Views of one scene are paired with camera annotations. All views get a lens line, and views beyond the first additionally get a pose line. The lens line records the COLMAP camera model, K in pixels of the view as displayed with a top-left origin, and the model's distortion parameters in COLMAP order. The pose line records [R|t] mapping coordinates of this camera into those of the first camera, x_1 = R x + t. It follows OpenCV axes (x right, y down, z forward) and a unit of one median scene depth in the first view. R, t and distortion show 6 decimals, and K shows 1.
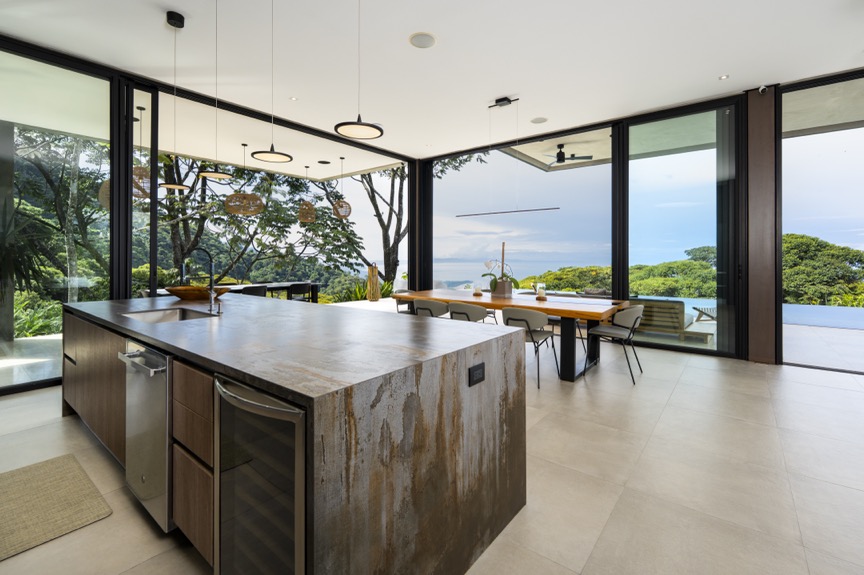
lens RADIAL K [[391.8, 0, 441.8], [0, 391.8, 258.5], [0, 0, 1]] dist [-0.001611, 0.000470]
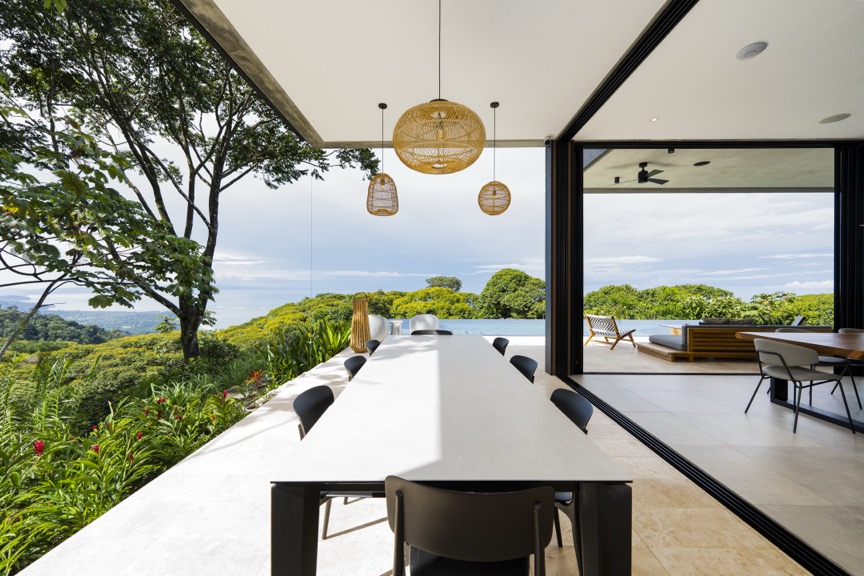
lens RADIAL K [[362.1, 0, 405.9], [0, 362.1, 284.5], [0, 0, 1]] dist [-0.009473, -0.001002]
pose [[0.815230, -0.001858, 0.579135, -0.621934], [0.003216, 0.999994, -0.001320, -0.012027], [-0.579129, 0.002939, 0.815231, 0.644385]]
